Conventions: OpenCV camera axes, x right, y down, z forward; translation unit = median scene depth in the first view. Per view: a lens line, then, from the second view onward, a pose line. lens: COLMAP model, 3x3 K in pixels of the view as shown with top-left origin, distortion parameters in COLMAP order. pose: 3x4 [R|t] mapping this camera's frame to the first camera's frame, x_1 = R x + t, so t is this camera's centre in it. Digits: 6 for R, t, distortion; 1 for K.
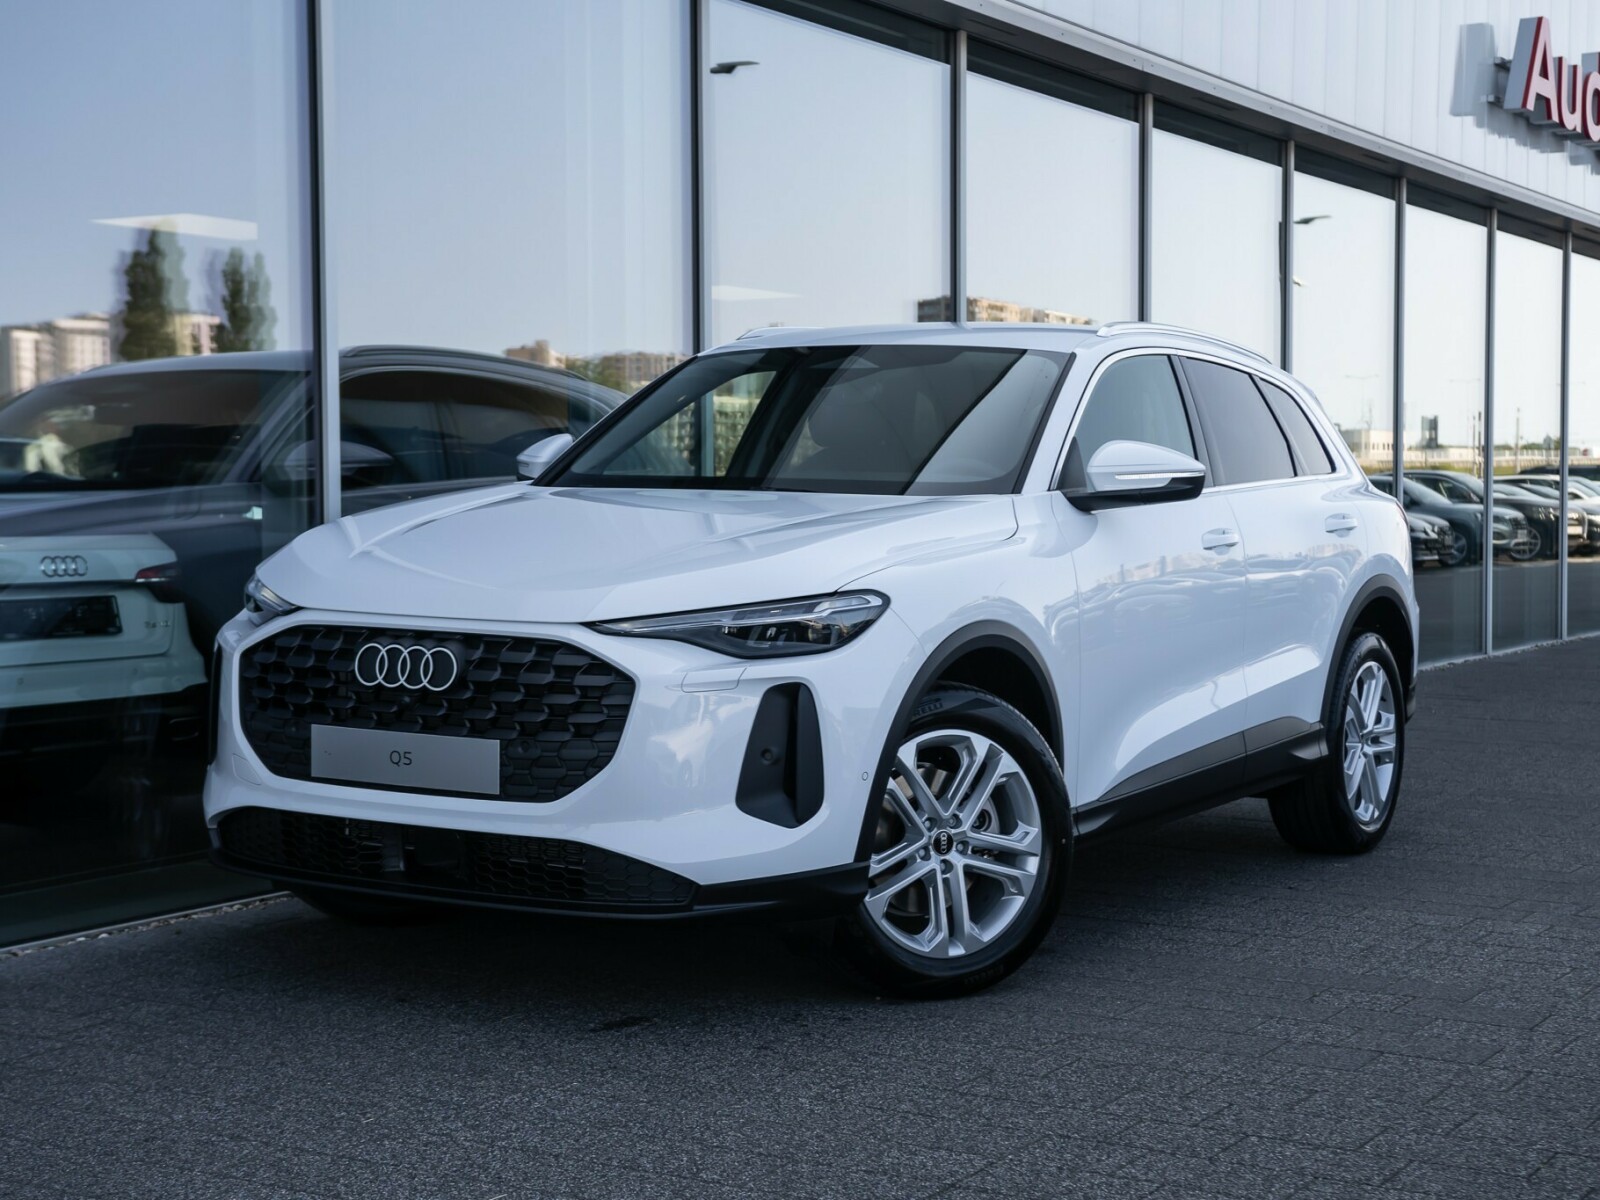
lens RADIAL K [[2370.5, 0, 803.9], [0, 2370.5, 589.3], [0, 0, 1]] dist [-0.030875, 0.000000]
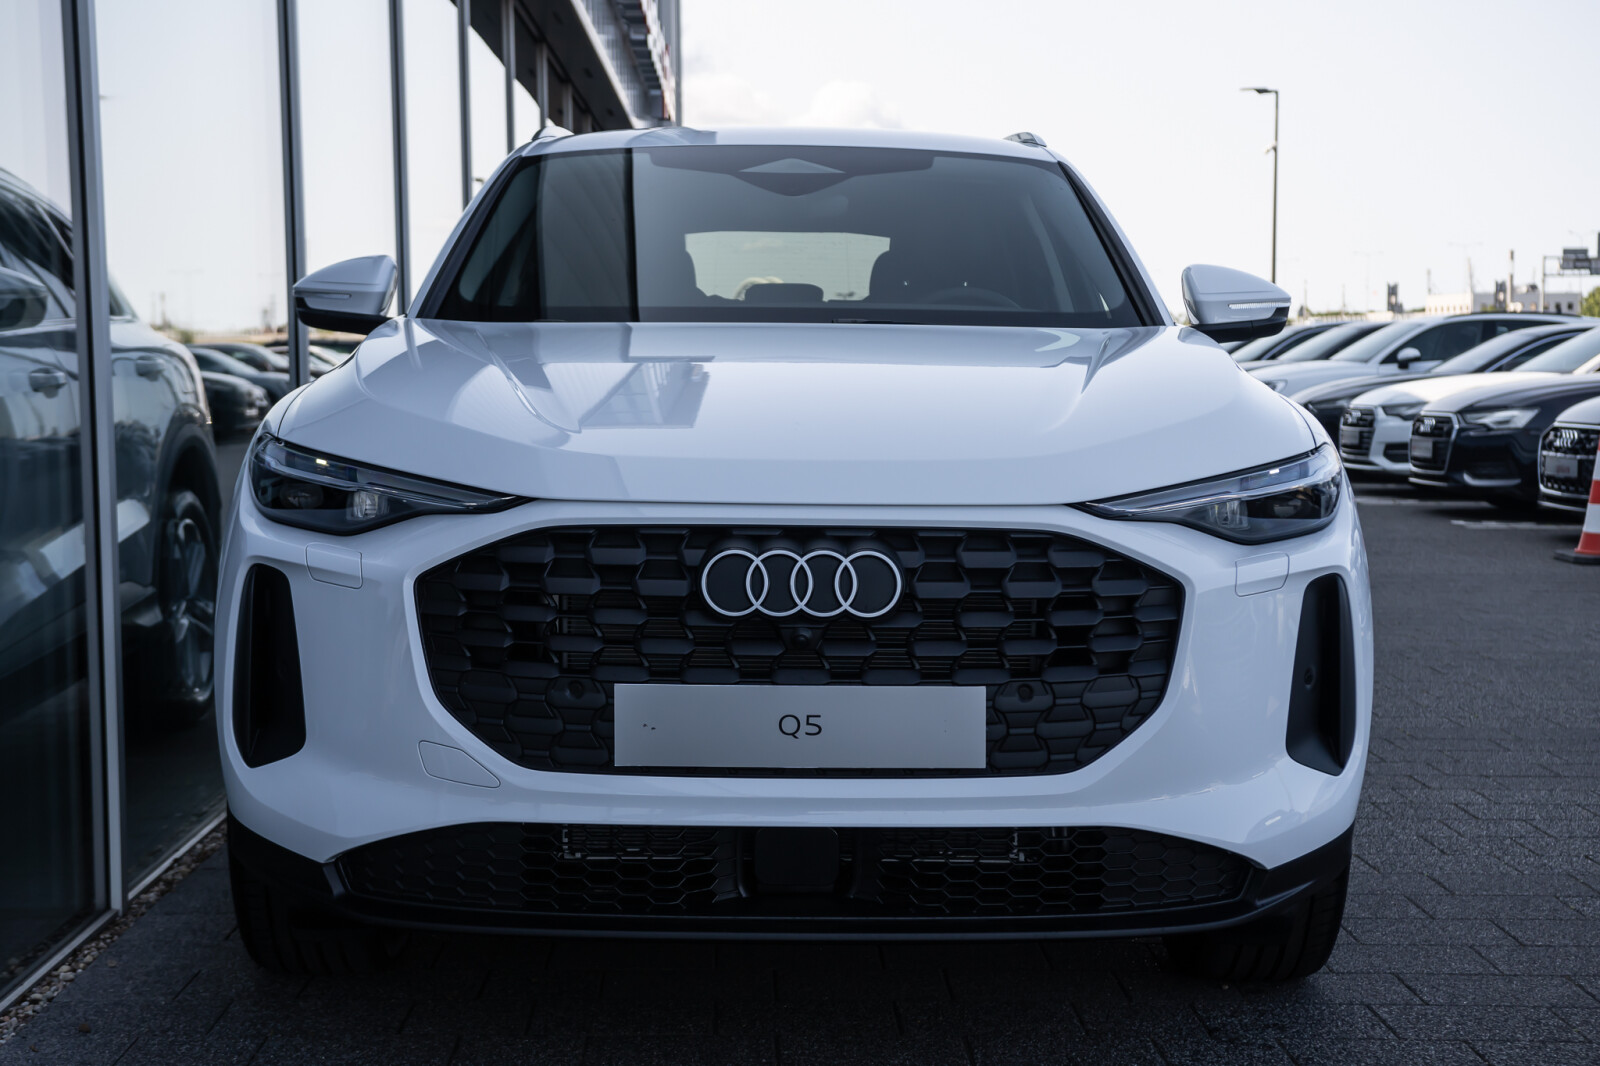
lens RADIAL K [[2395.1, 0, 797.9], [0, 2395.1, 533.3], [0, 0, 1]] dist [0.106531, 0.000000]
pose [[0.858270, -0.045761, 0.511154, -0.484478], [0.026513, 0.998640, 0.044886, -0.009930], [-0.512513, -0.024972, 0.858316, 0.426103]]
